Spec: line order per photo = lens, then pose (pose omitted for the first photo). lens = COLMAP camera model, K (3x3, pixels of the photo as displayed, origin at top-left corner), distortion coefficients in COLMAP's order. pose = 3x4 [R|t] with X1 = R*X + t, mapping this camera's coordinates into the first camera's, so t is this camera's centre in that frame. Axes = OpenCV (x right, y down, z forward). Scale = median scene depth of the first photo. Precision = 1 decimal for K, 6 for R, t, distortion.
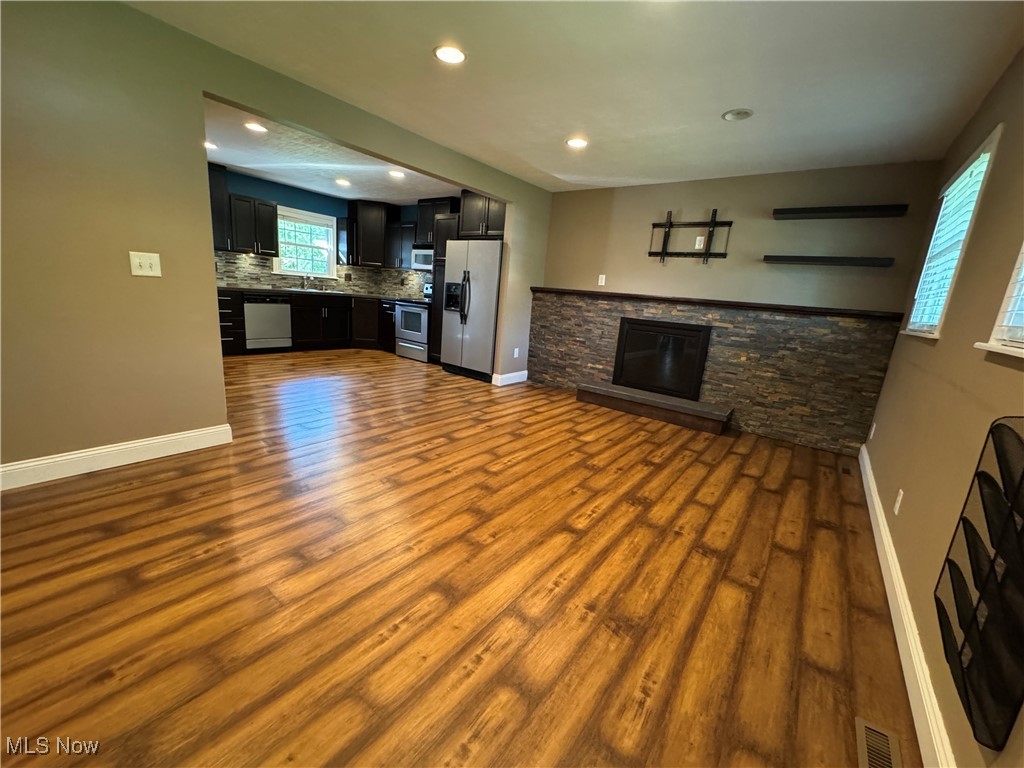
lens RADIAL K [[410.7, 0, 511.1], [0, 410.7, 382.5], [0, 0, 1]] dist [0.000160, 0.000304]
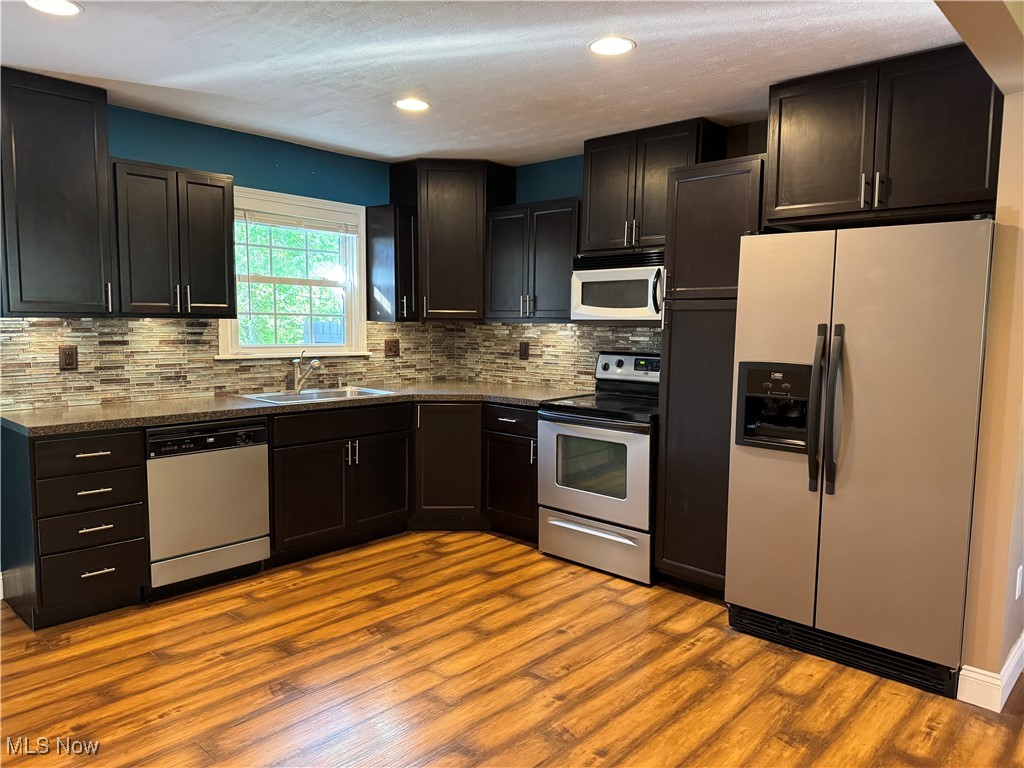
lens RADIAL K [[710.2, 0, 513.5], [0, 710.2, 384.8], [0, 0, 1]] dist [0.019798, -0.004961]
pose [[0.994319, -0.064779, -0.084460, -0.249046], [0.053200, 0.989717, -0.132779, -0.137177], [0.092193, 0.127531, 0.987541, 0.368661]]
